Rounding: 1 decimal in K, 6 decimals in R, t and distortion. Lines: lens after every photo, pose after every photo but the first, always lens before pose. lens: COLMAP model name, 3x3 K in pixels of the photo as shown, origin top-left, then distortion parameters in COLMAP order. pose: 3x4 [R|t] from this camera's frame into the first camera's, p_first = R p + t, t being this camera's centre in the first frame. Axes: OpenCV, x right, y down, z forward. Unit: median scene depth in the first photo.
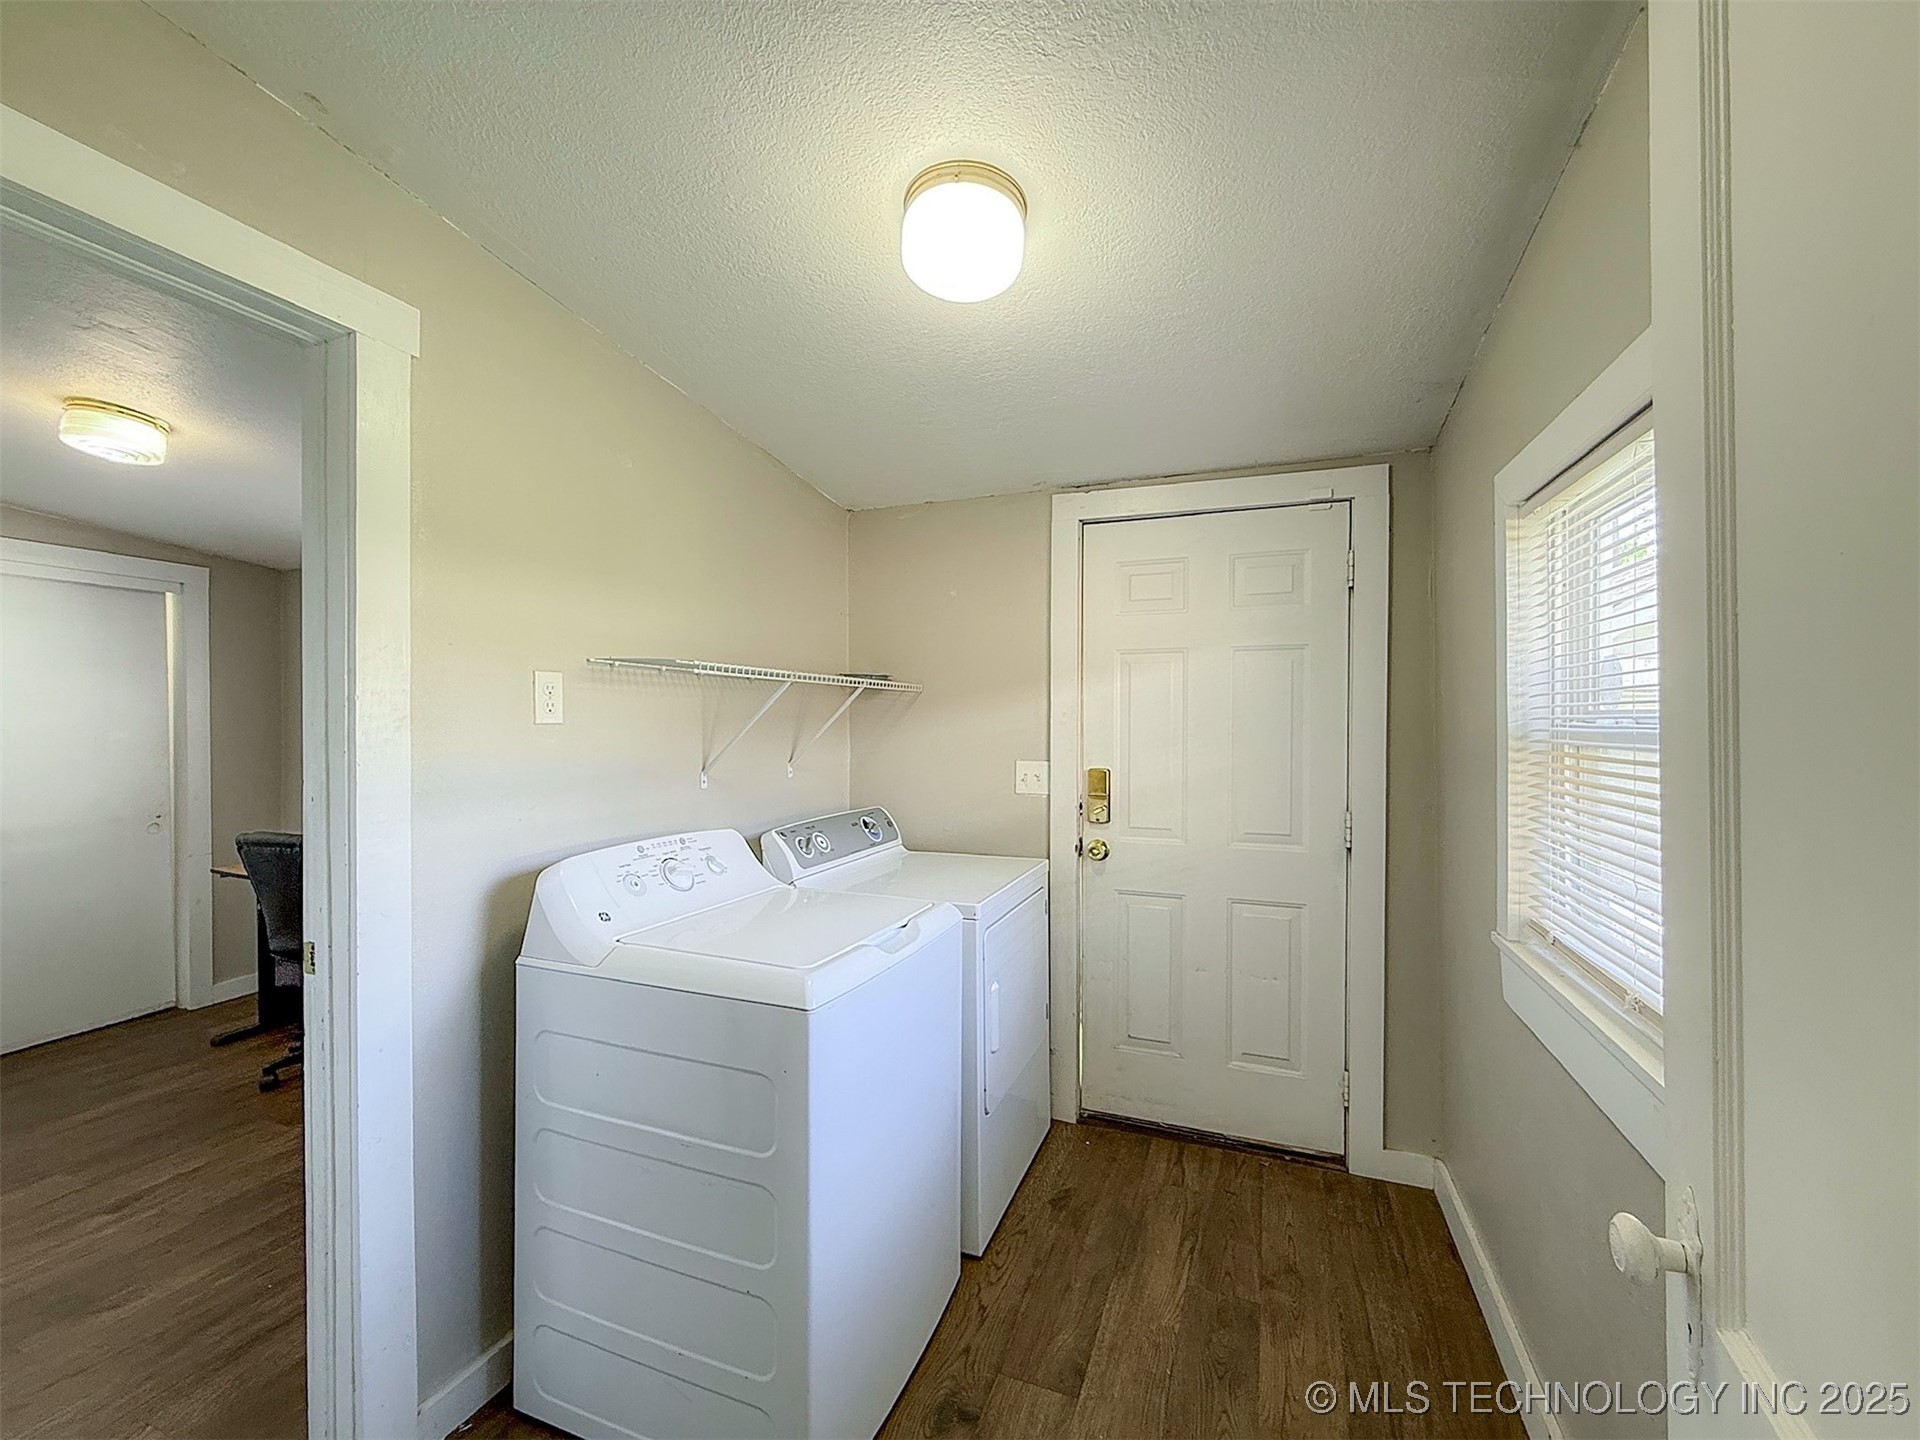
lens RADIAL K [[794.2, 0, 897.5], [0, 794.2, 726.4], [0, 0, 1]] dist [-0.000240, -0.000031]
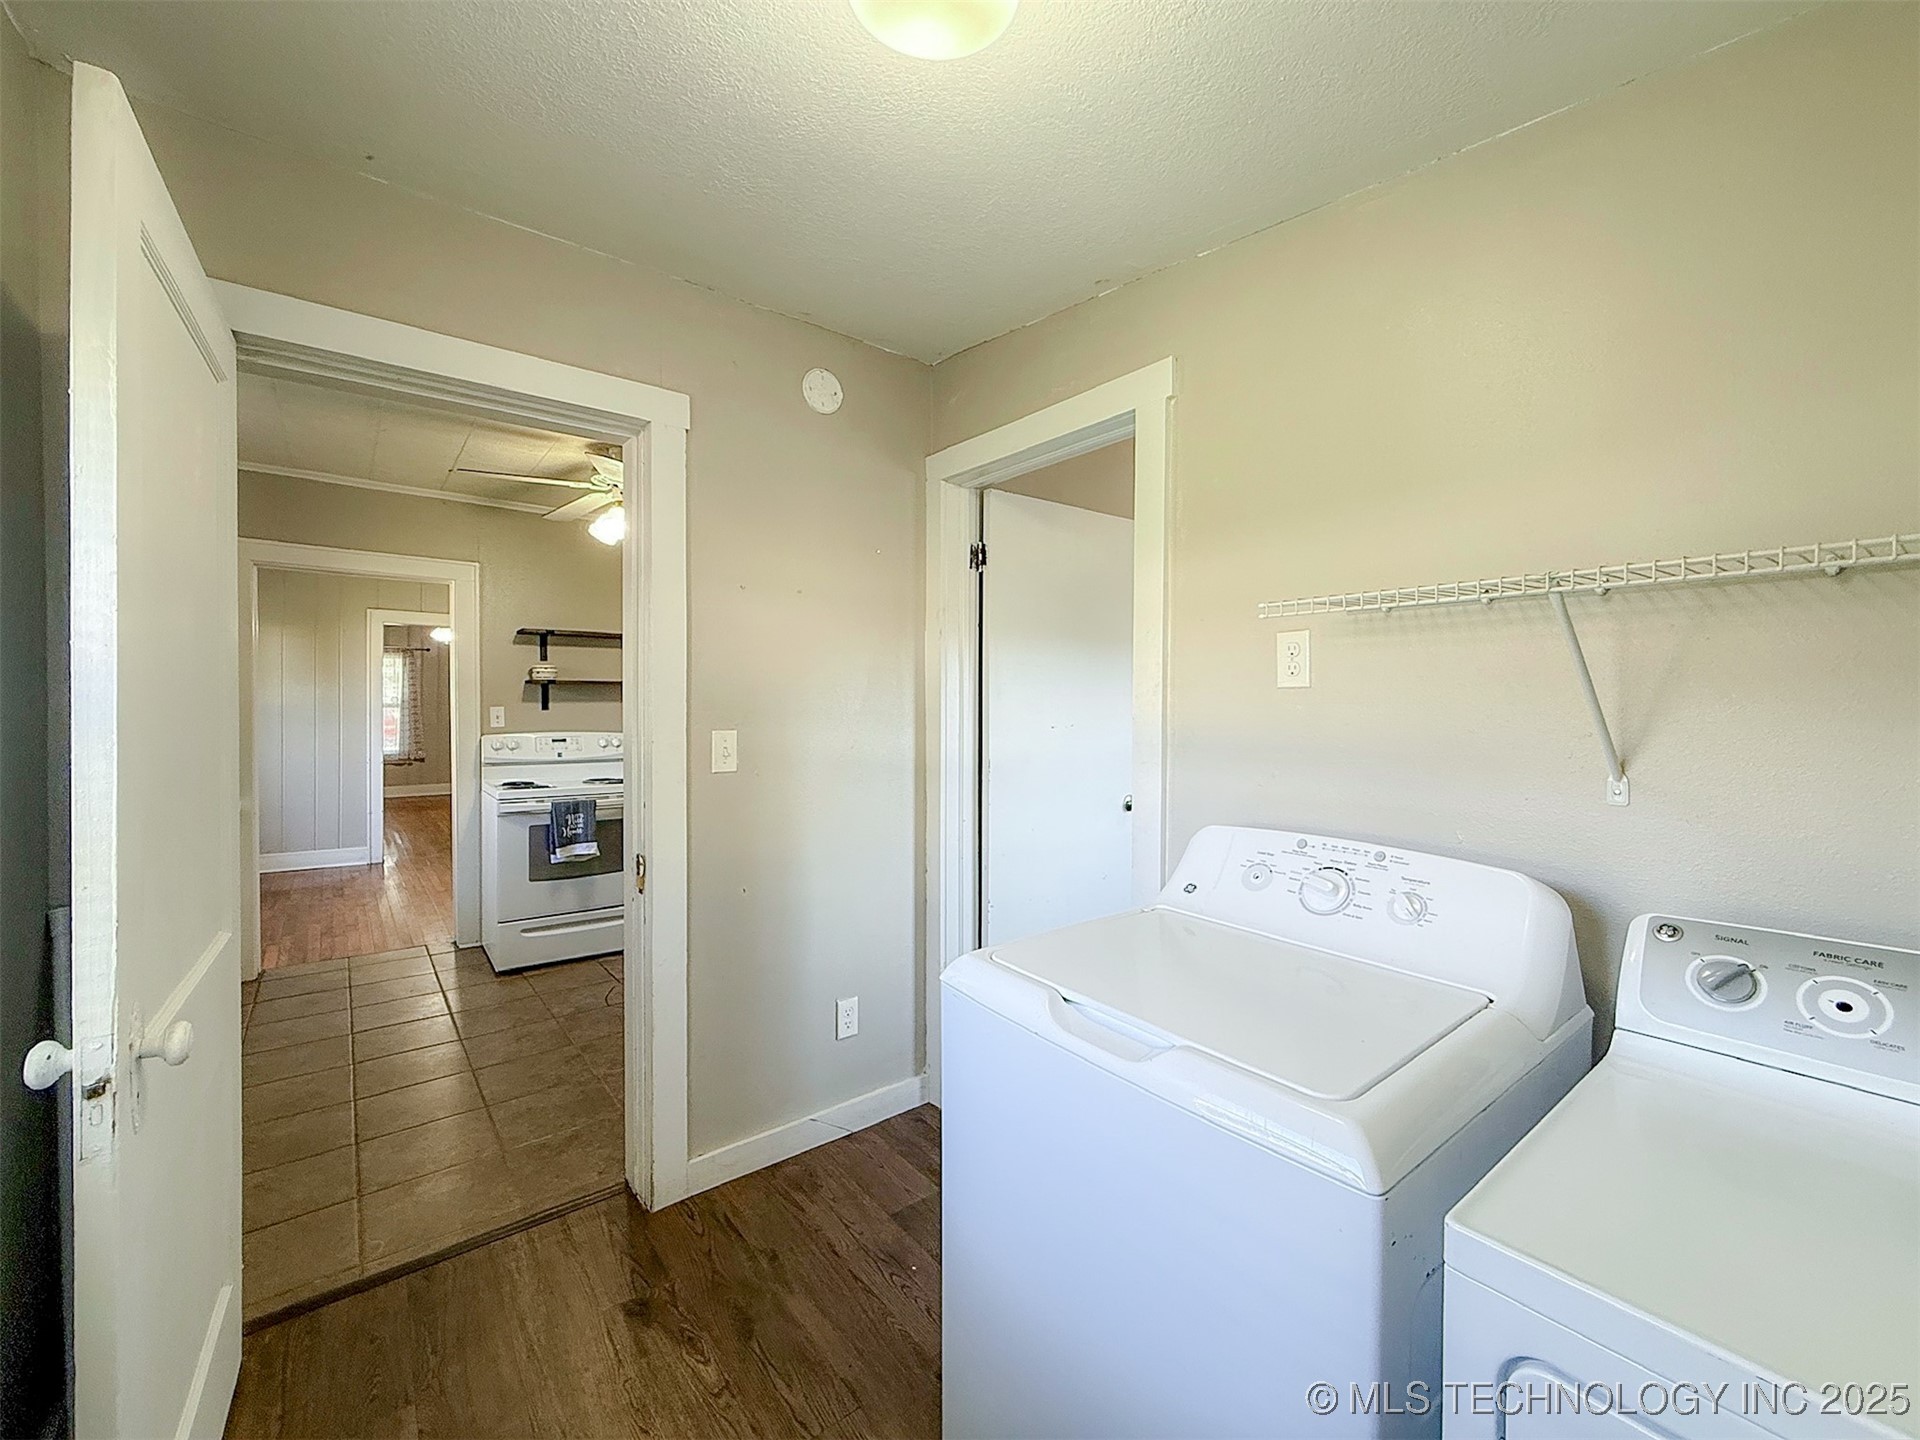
lens RADIAL K [[785.1, 0, 954.7], [0, 785.1, 707.0], [0, 0, 1]] dist [0.012999, -0.000035]
pose [[-0.466433, 0.012567, -0.884467, 0.367450], [0.000063, 0.999900, 0.014174, 0.003894], [0.884556, 0.006556, -0.466387, 0.723198]]
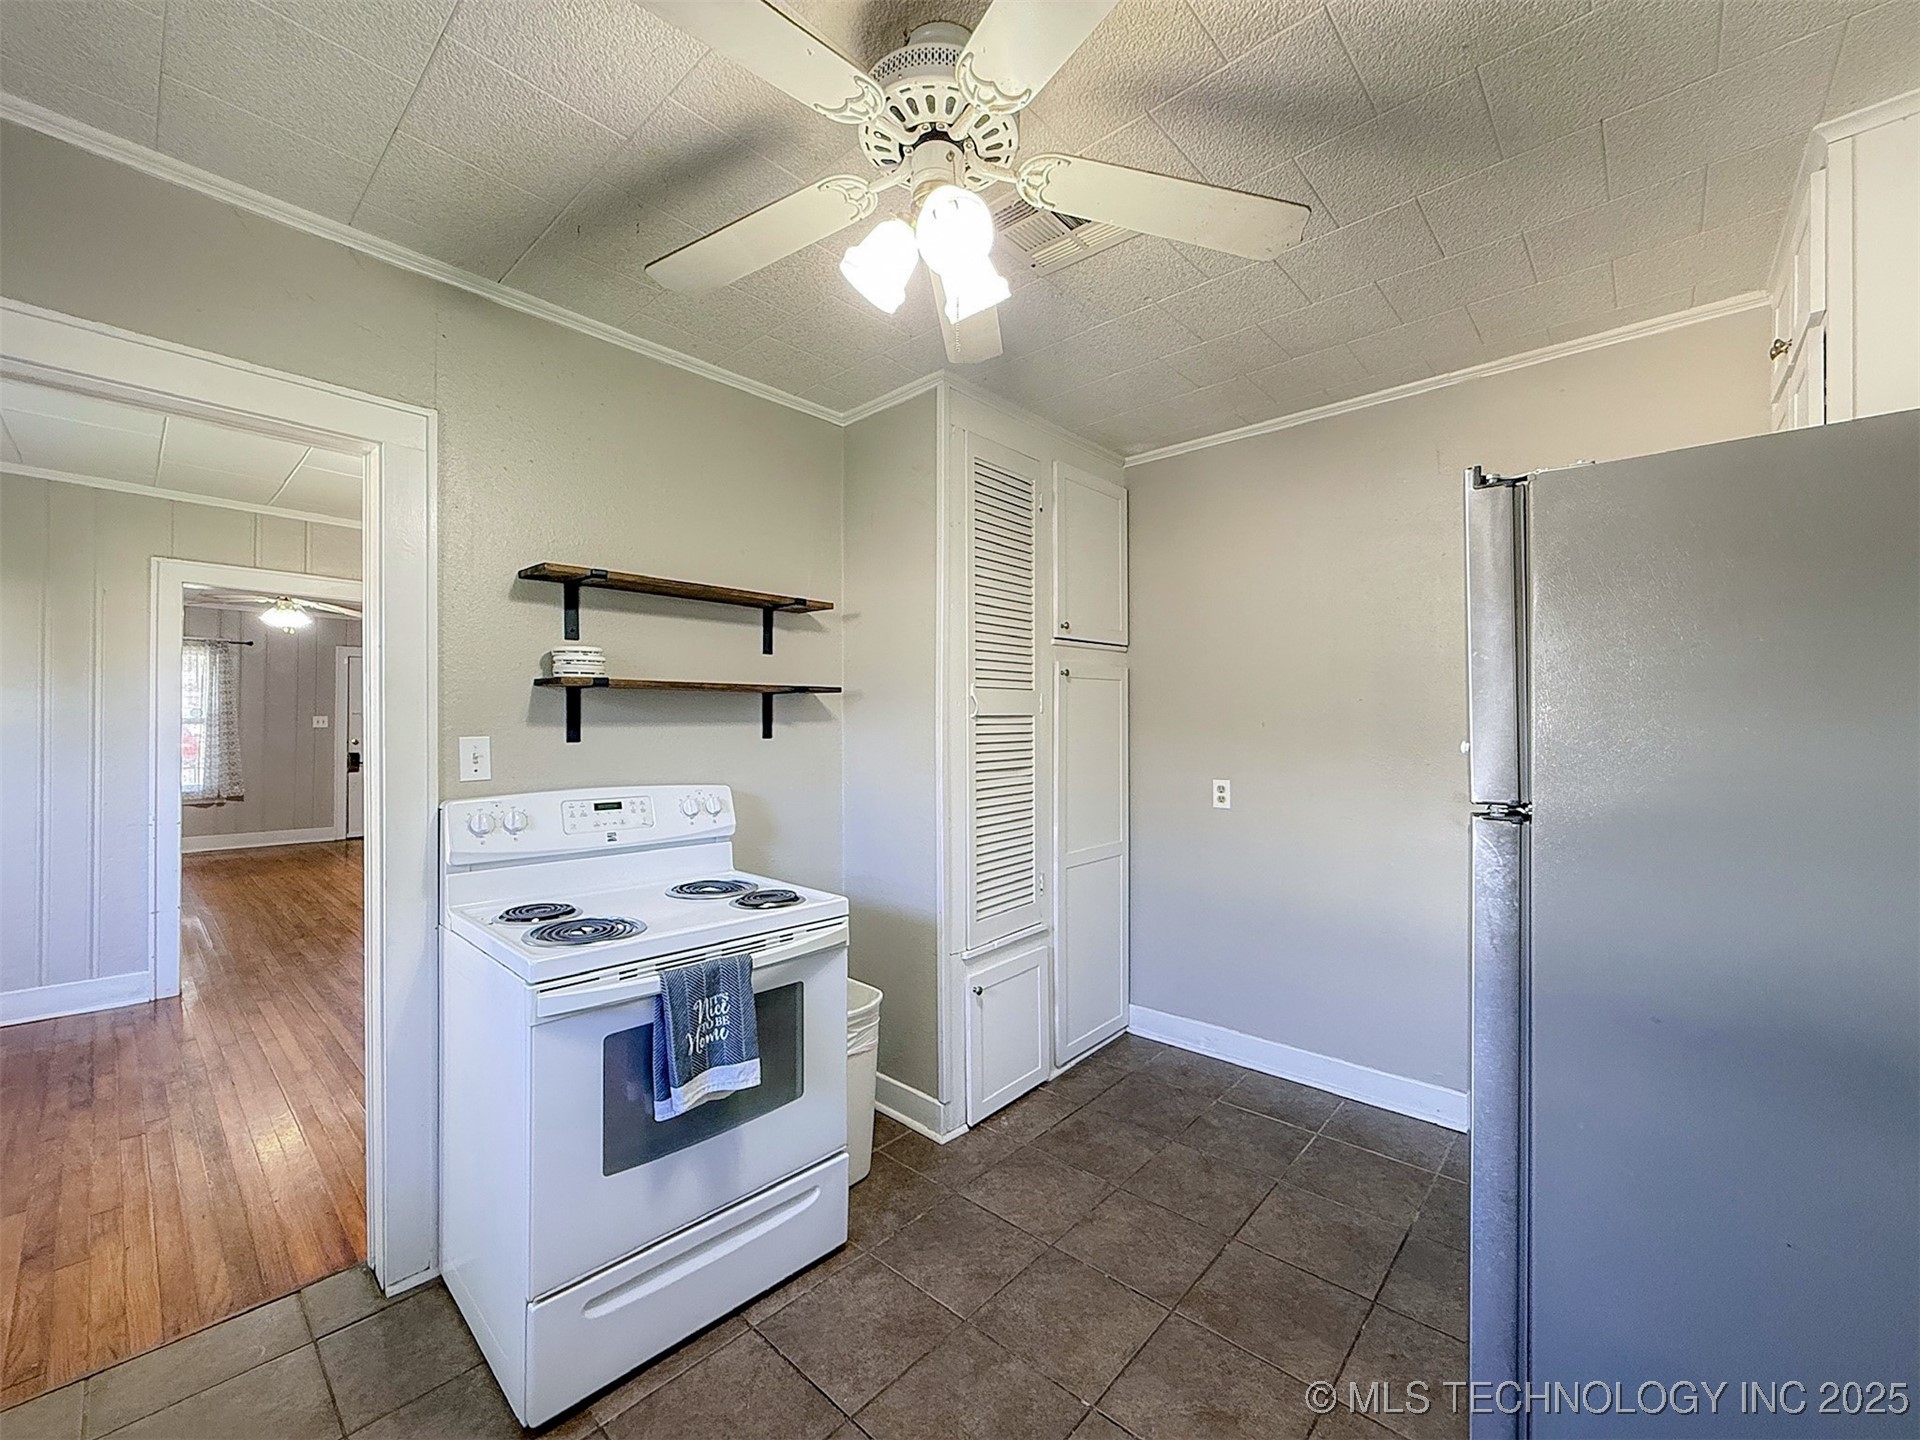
lens RADIAL K [[775.8, 0, 960.0], [0, 775.8, 720.0], [0, 0, 1]] dist [-0.000965, -0.000051]
pose [[-0.313838, 0.006963, -0.949451, -0.094394], [-0.007167, 0.999927, 0.009702, 0.001537], [0.949449, 0.009850, -0.313766, -0.230801]]
